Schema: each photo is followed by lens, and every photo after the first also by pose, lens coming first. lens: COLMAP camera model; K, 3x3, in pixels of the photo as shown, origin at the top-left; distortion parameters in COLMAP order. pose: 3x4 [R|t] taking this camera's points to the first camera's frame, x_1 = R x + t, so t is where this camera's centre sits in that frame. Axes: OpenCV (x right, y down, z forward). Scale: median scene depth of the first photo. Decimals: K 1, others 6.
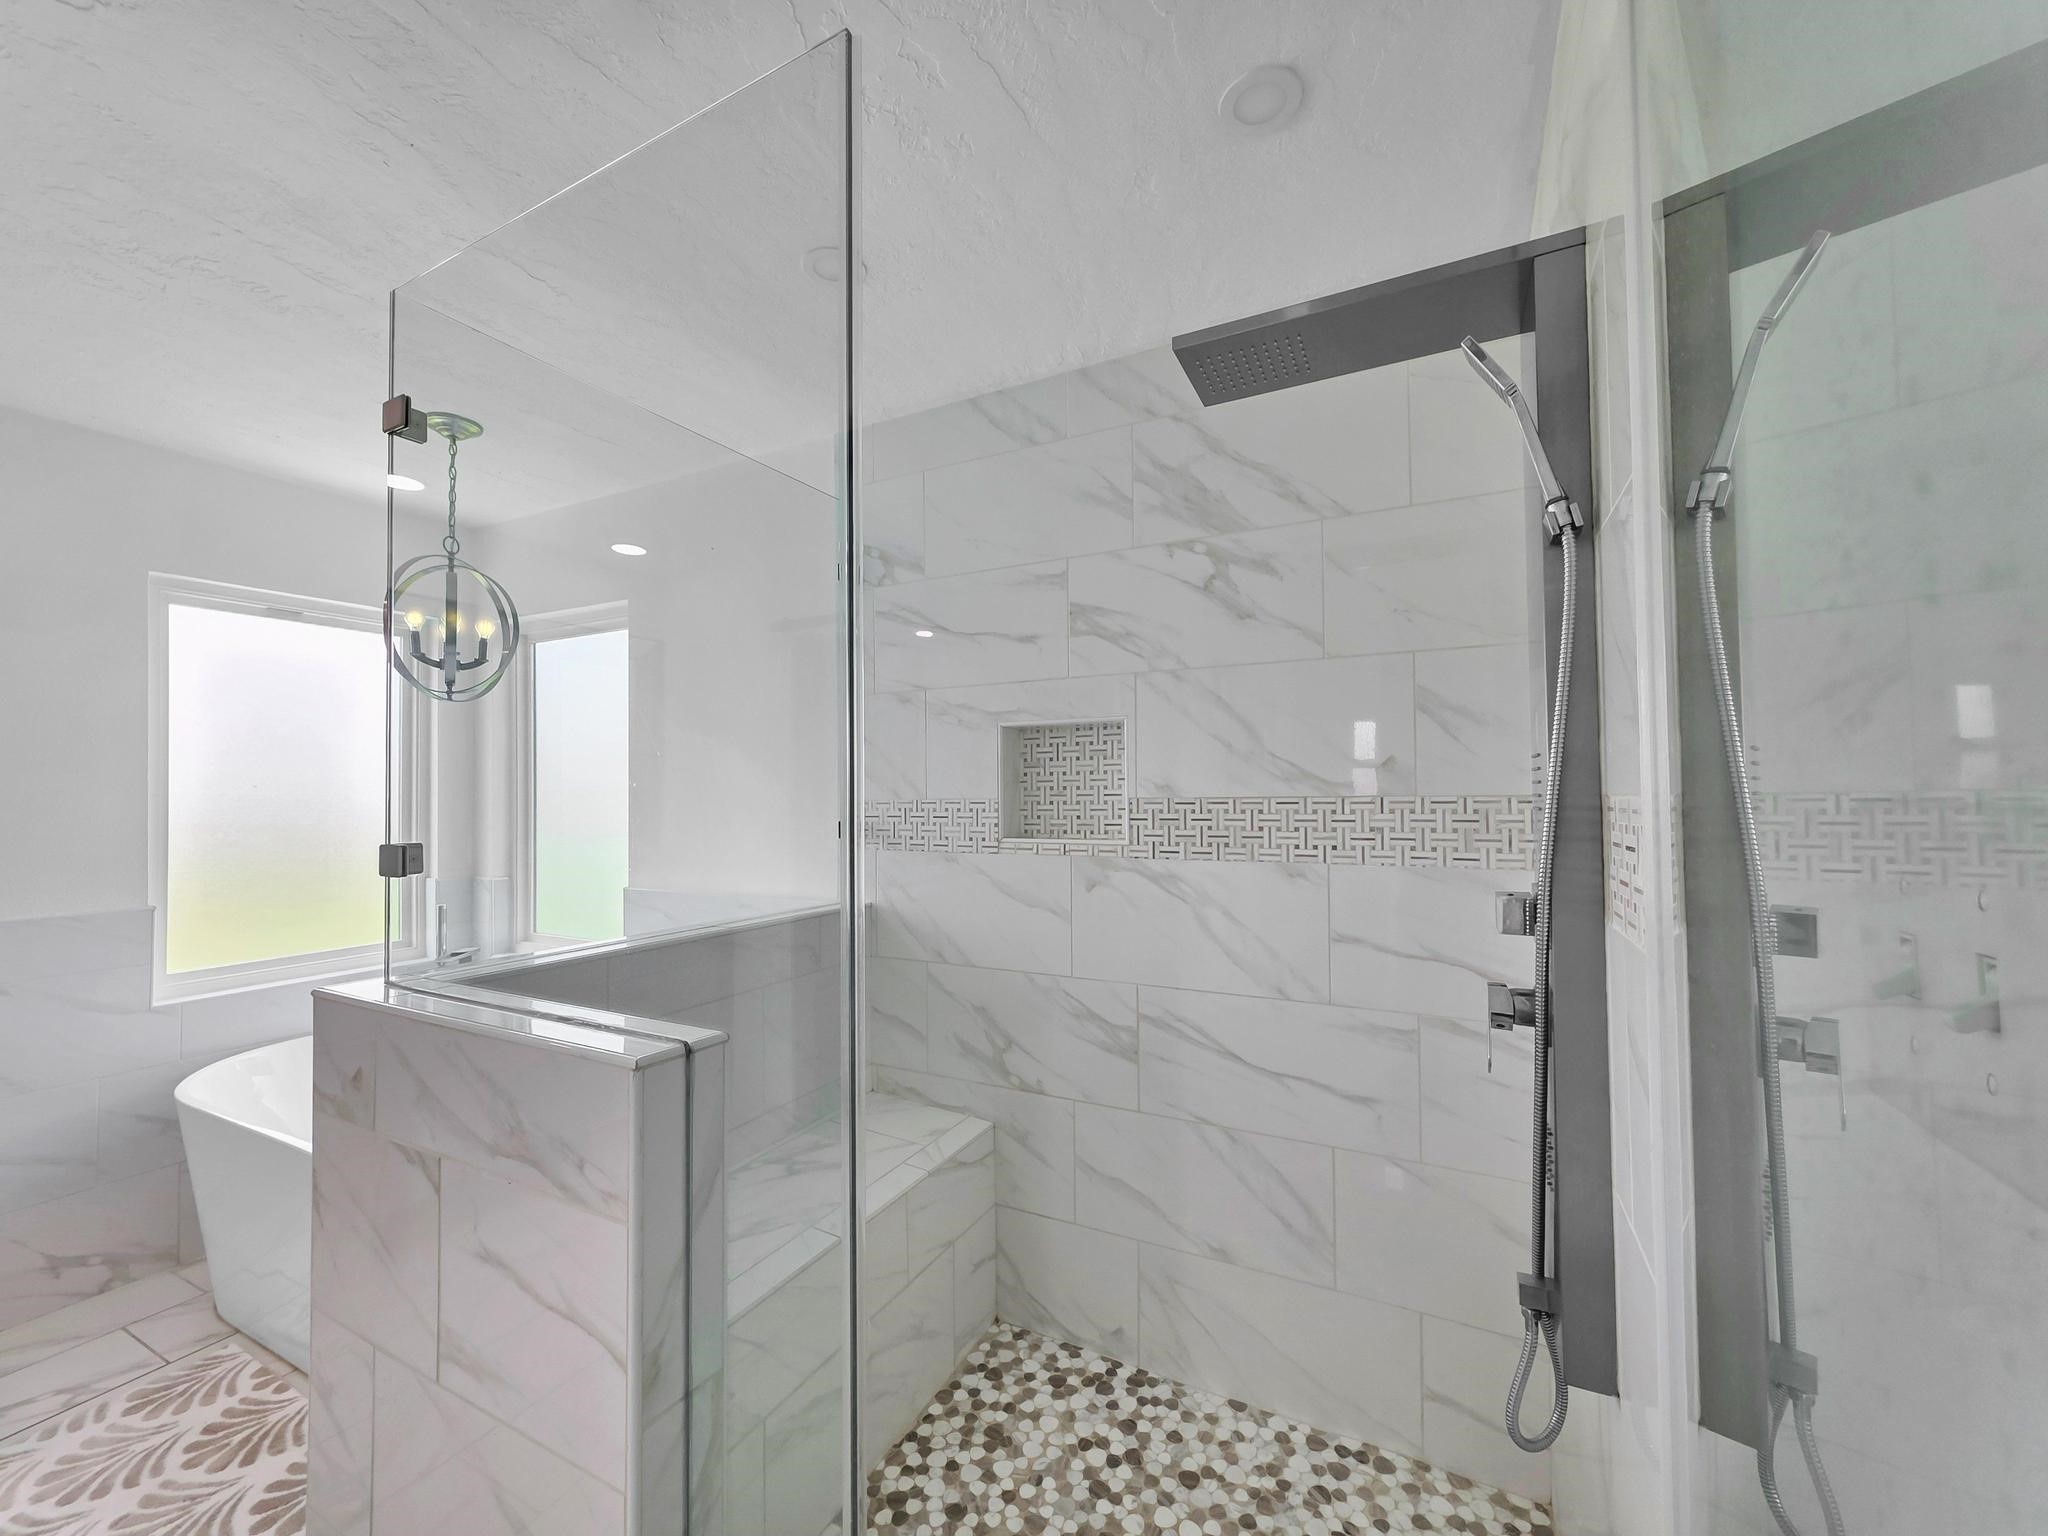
lens RADIAL K [[819.1, 0, 1020.5], [0, 819.1, 763.3], [0, 0, 1]] dist [-0.000438, -0.000060]
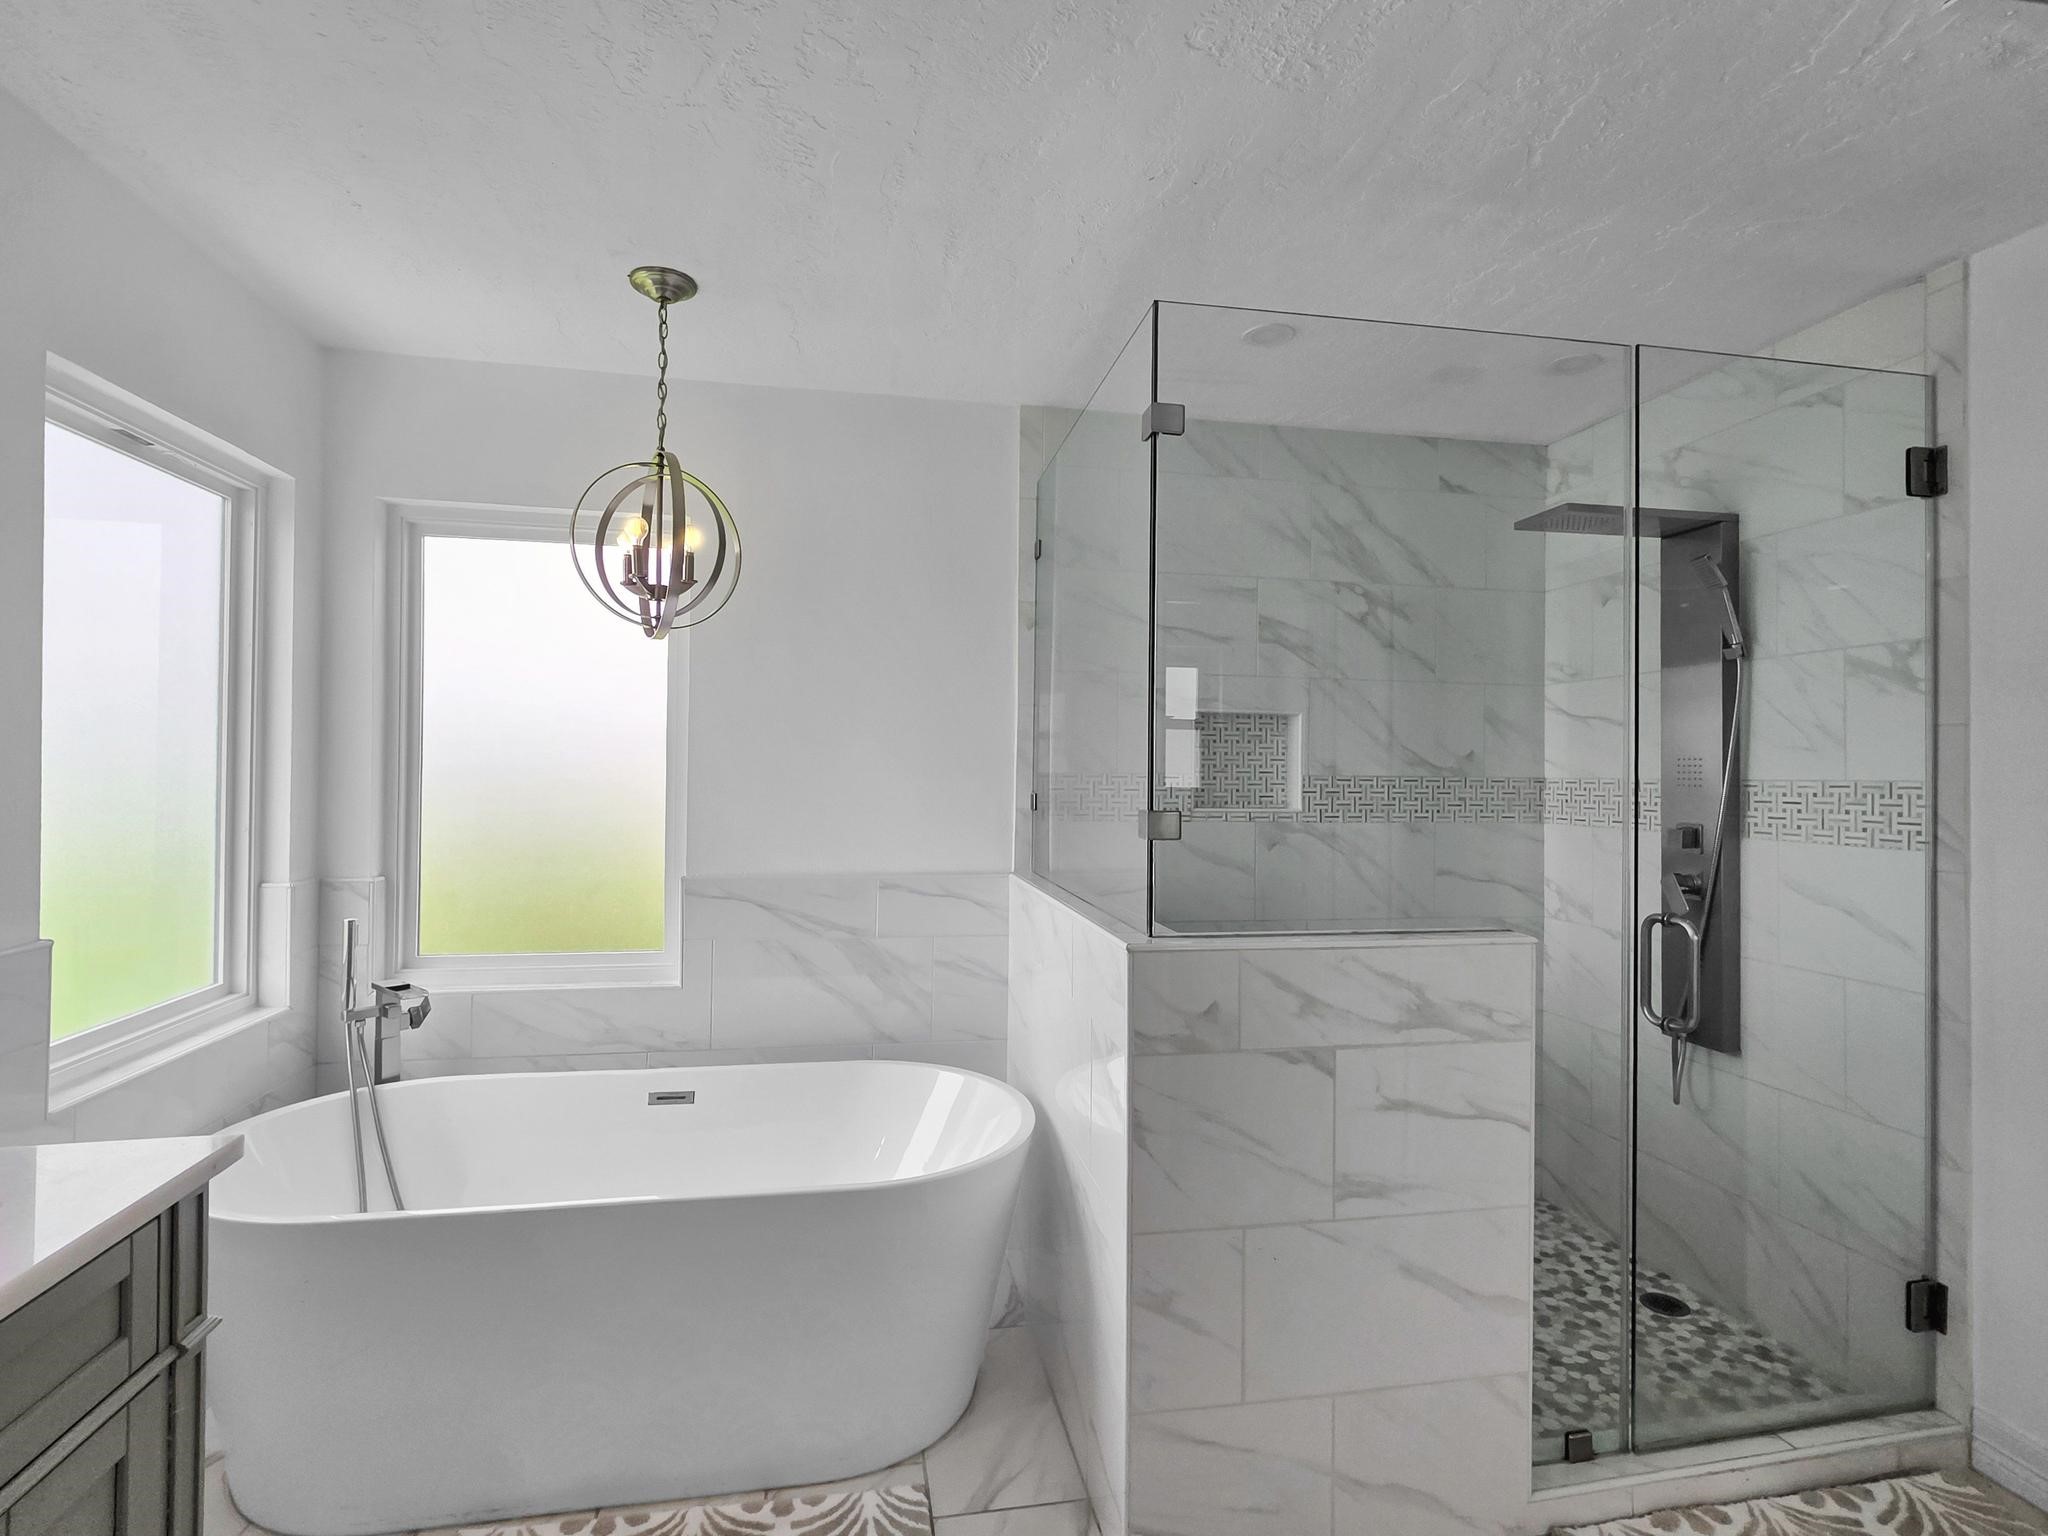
lens RADIAL K [[1018.5, 0, 1026.3], [0, 1018.5, 739.0], [0, 0, 1]] dist [0.019269, 0.000171]
pose [[0.782857, 0.033201, 0.621315, -1.226977], [-0.042635, 0.999091, 0.000332, 0.003230], [-0.620739, -0.026750, 0.783561, 0.019857]]
